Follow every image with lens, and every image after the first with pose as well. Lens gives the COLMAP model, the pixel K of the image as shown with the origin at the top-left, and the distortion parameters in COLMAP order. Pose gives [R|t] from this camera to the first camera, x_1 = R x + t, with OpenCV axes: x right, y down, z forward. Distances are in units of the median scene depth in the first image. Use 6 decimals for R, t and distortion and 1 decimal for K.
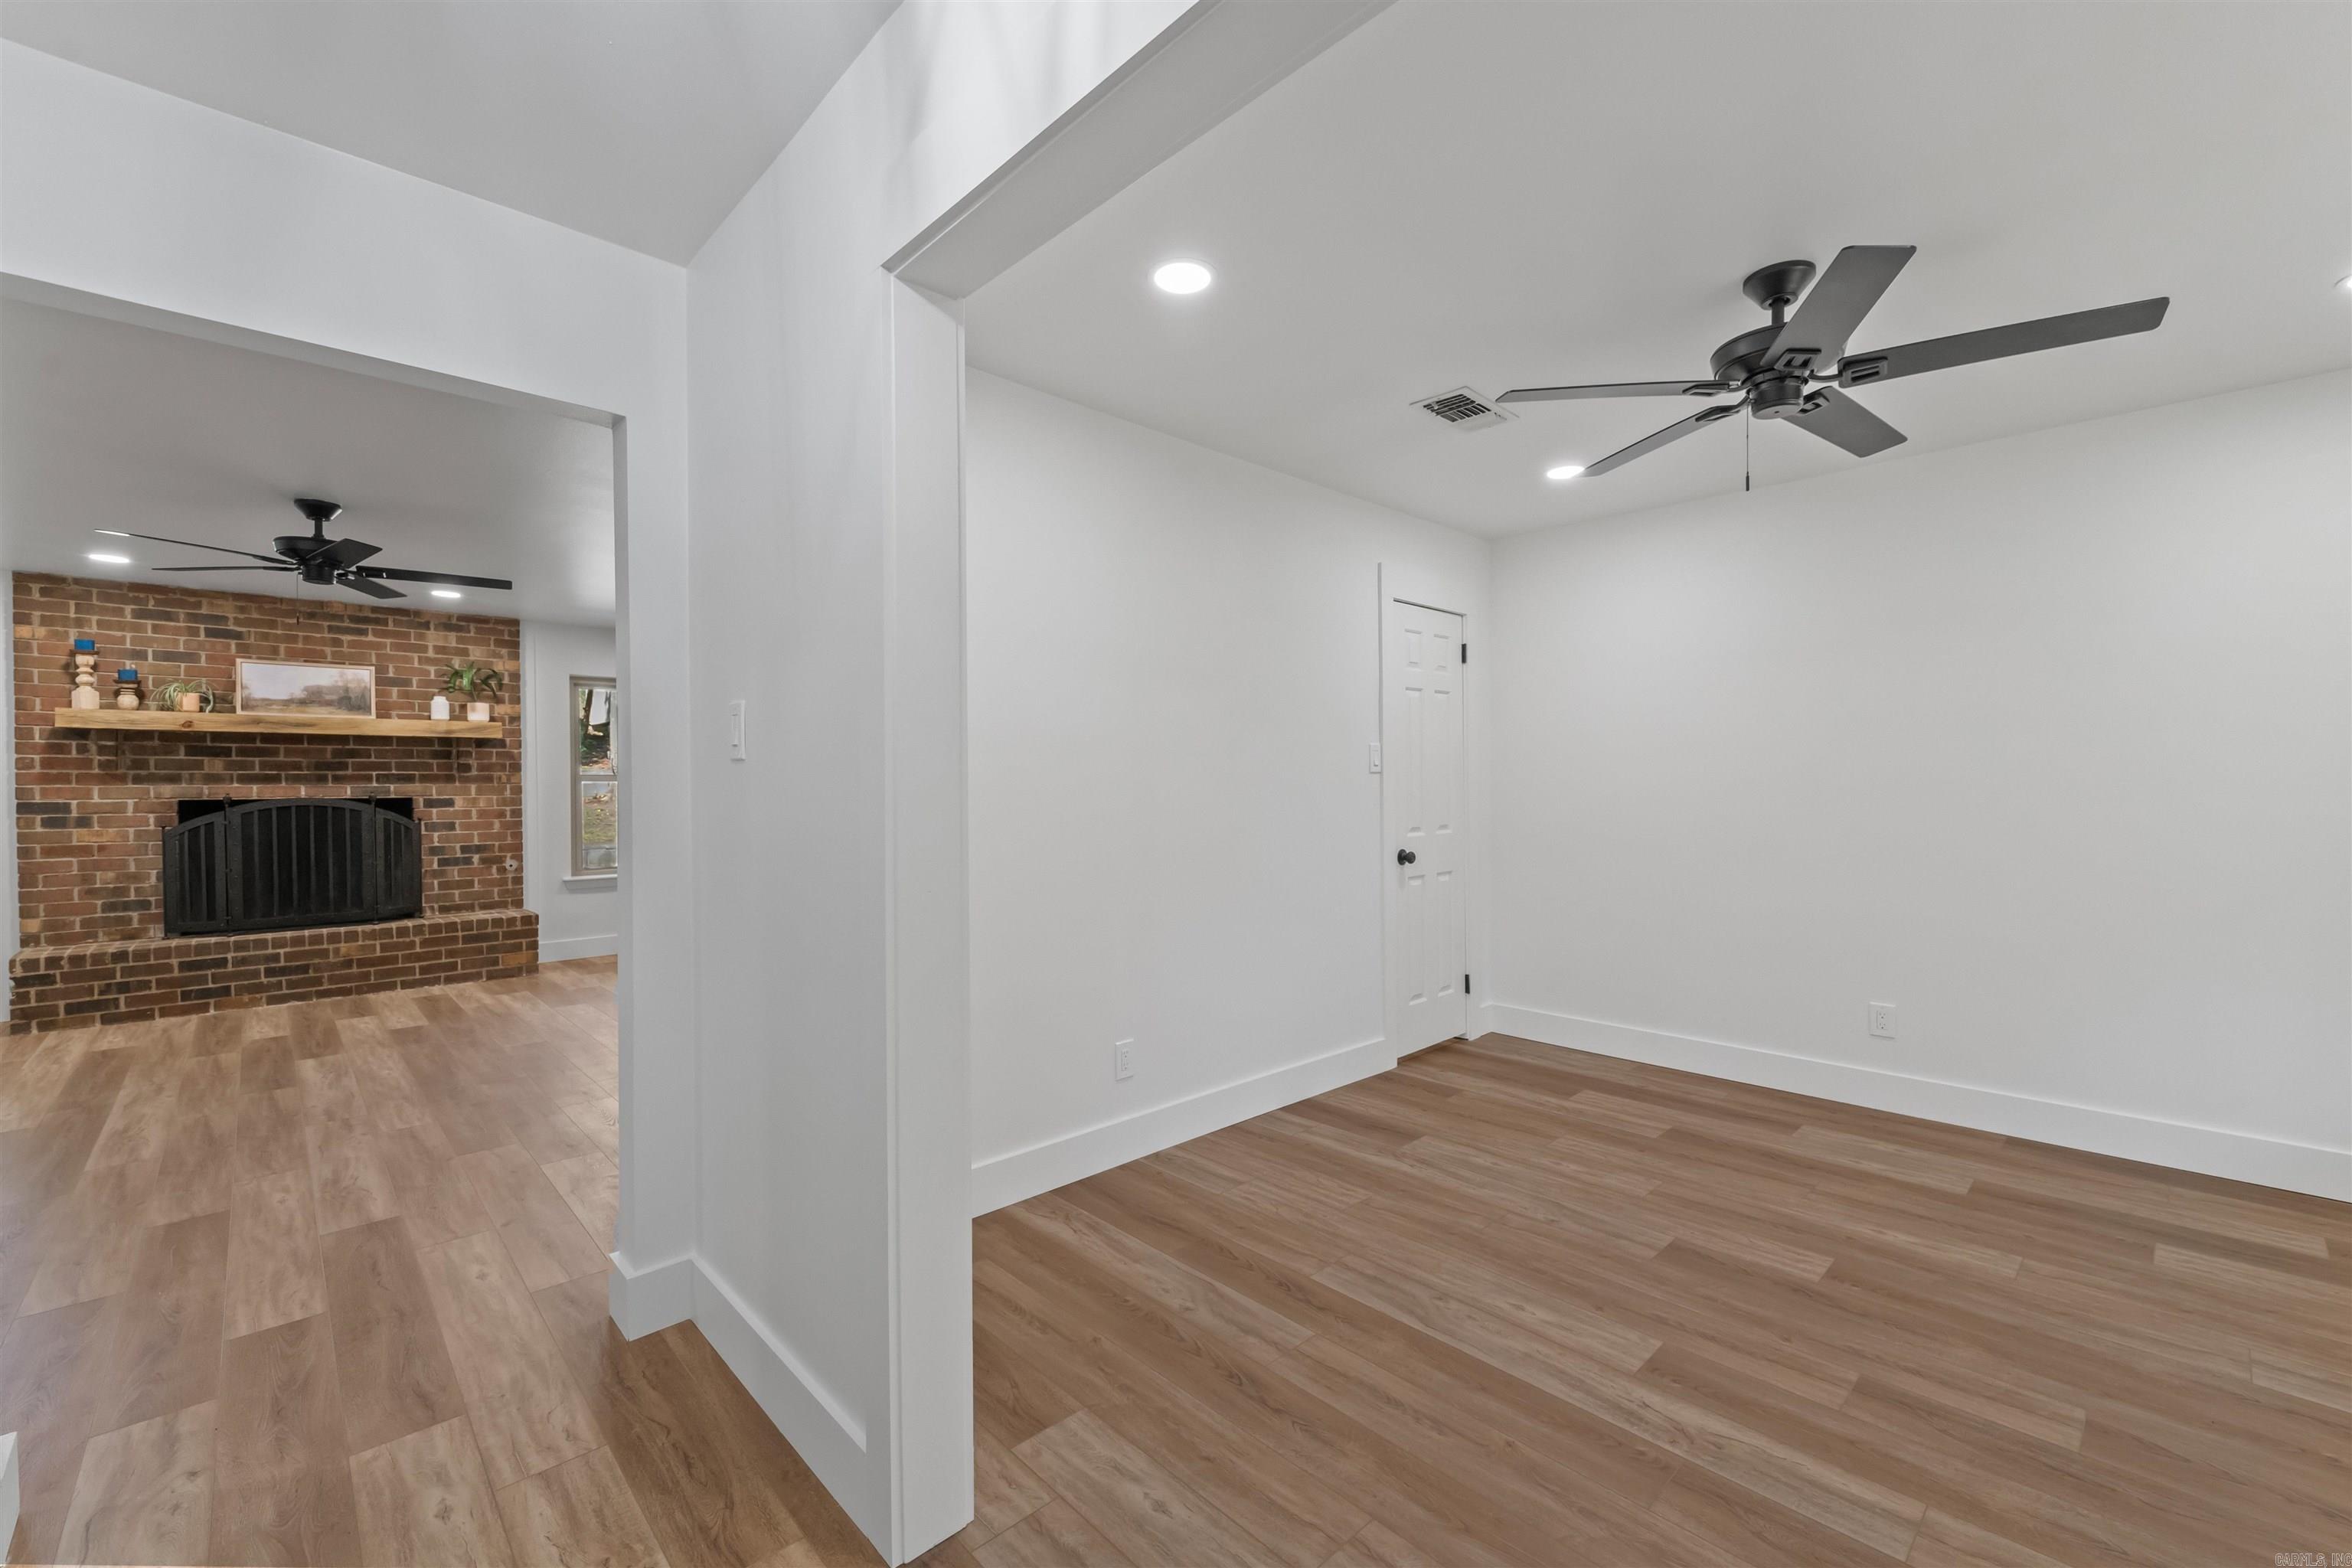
lens RADIAL K [[960.1, 0, 1186.2], [0, 960.1, 788.8], [0, 0, 1]] dist [0.005688, -0.003438]
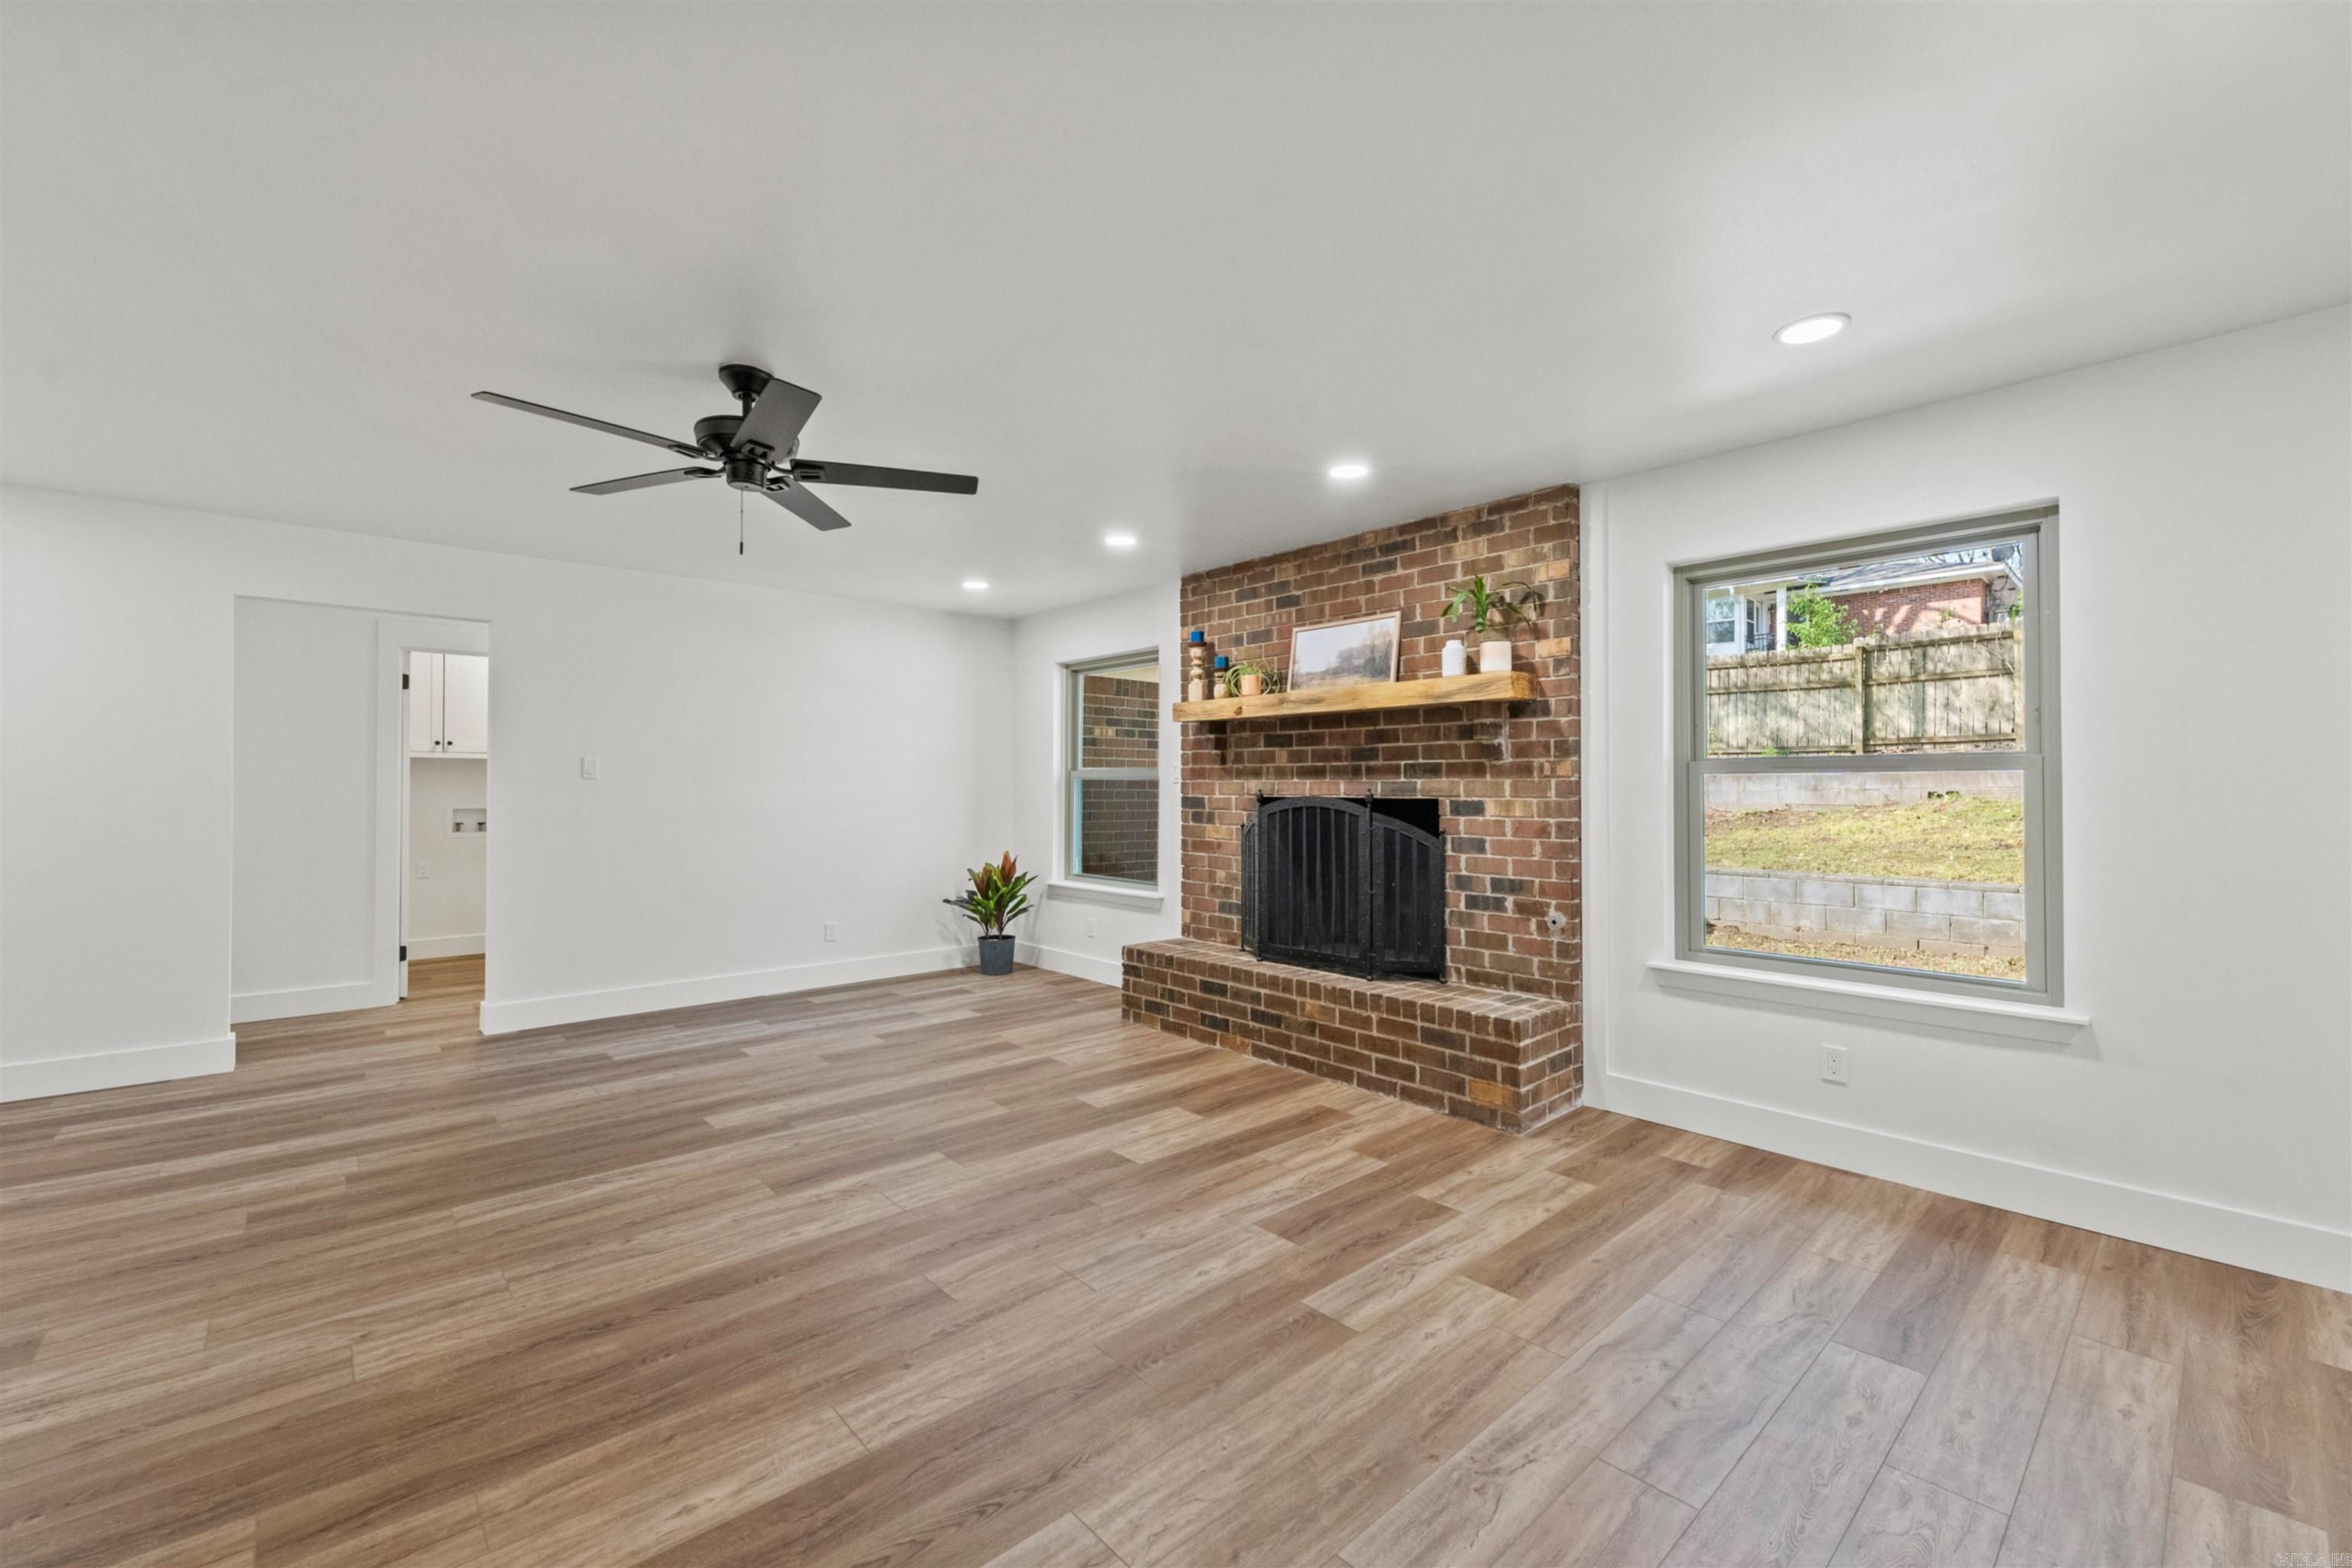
lens RADIAL K [[960.1, 0, 1177.3], [0, 960.1, 778.4], [0, 0, 1]] dist [0.005688, -0.003438]
pose [[-0.031822, -0.005219, -0.999480, -0.146704], [-0.007572, 0.999959, -0.004981, -0.000359], [0.999465, 0.007409, -0.031861, 0.905667]]
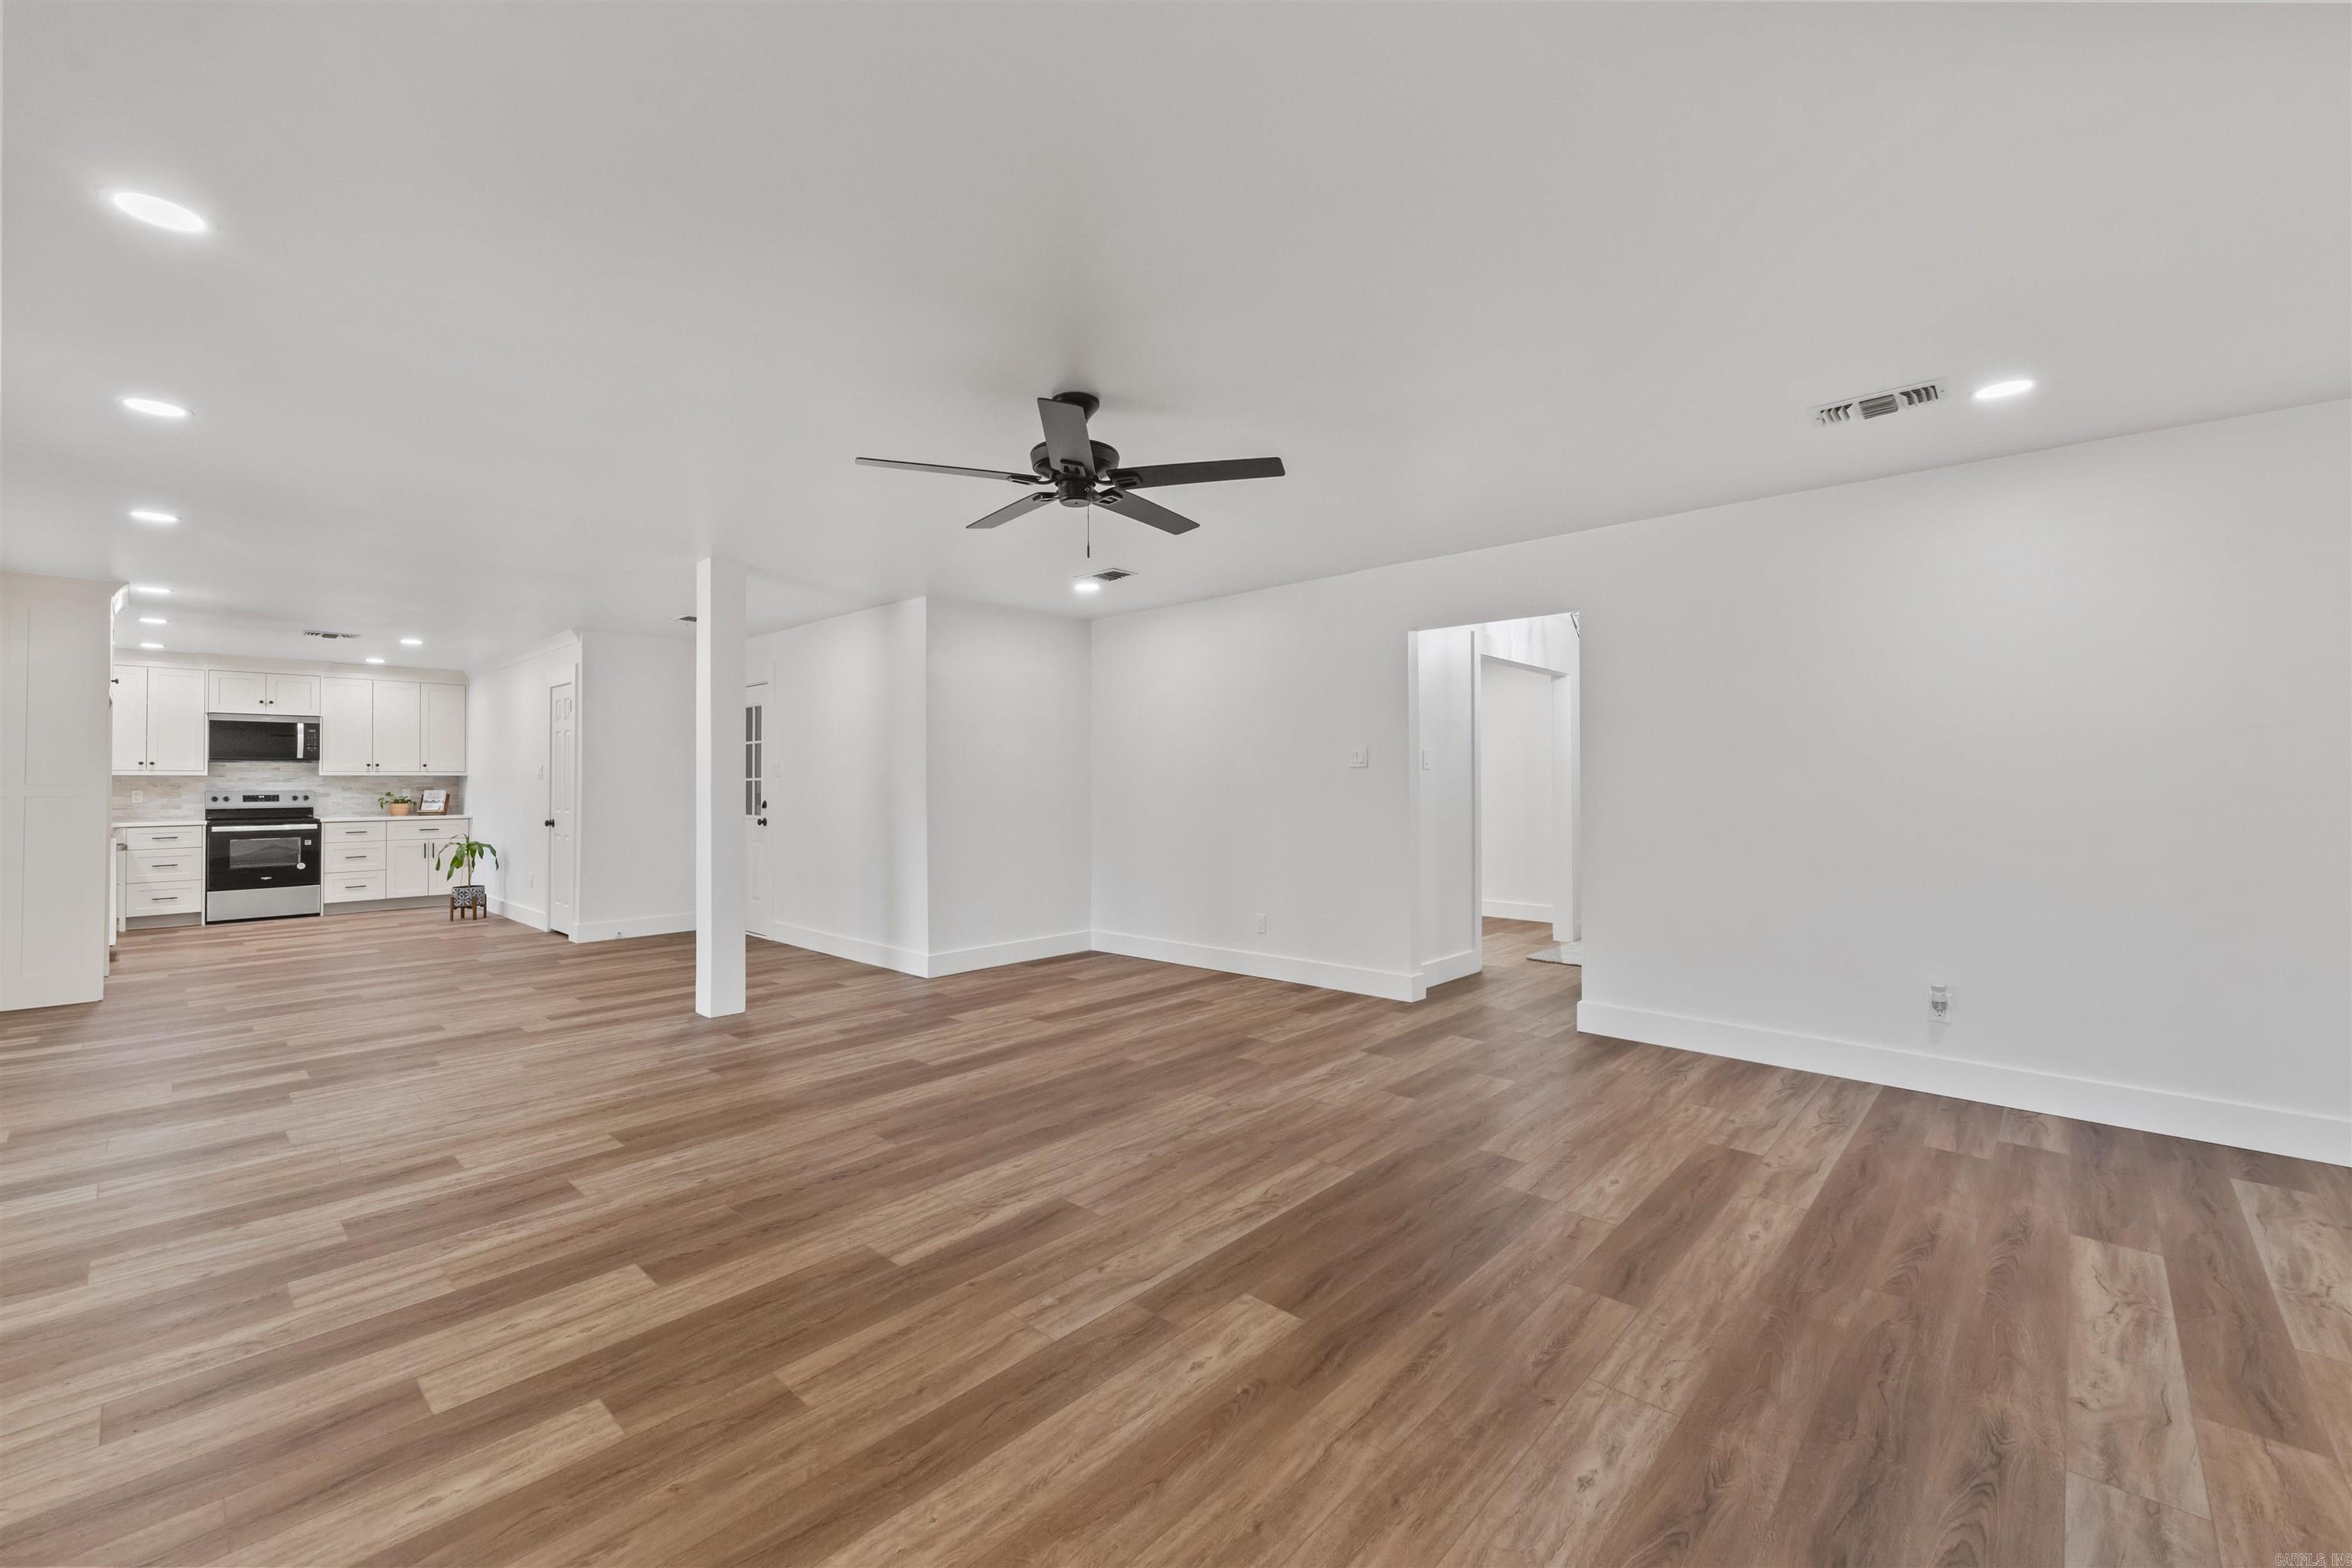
lens RADIAL K [[960.1, 0, 1163.7], [0, 960.1, 765.2], [0, 0, 1]] dist [0.005688, -0.003438]
pose [[-0.045844, 0.024536, 0.998647, -1.119927], [0.011430, 0.999646, -0.024035, 0.008040], [-0.998883, 0.010313, -0.046108, 0.656055]]
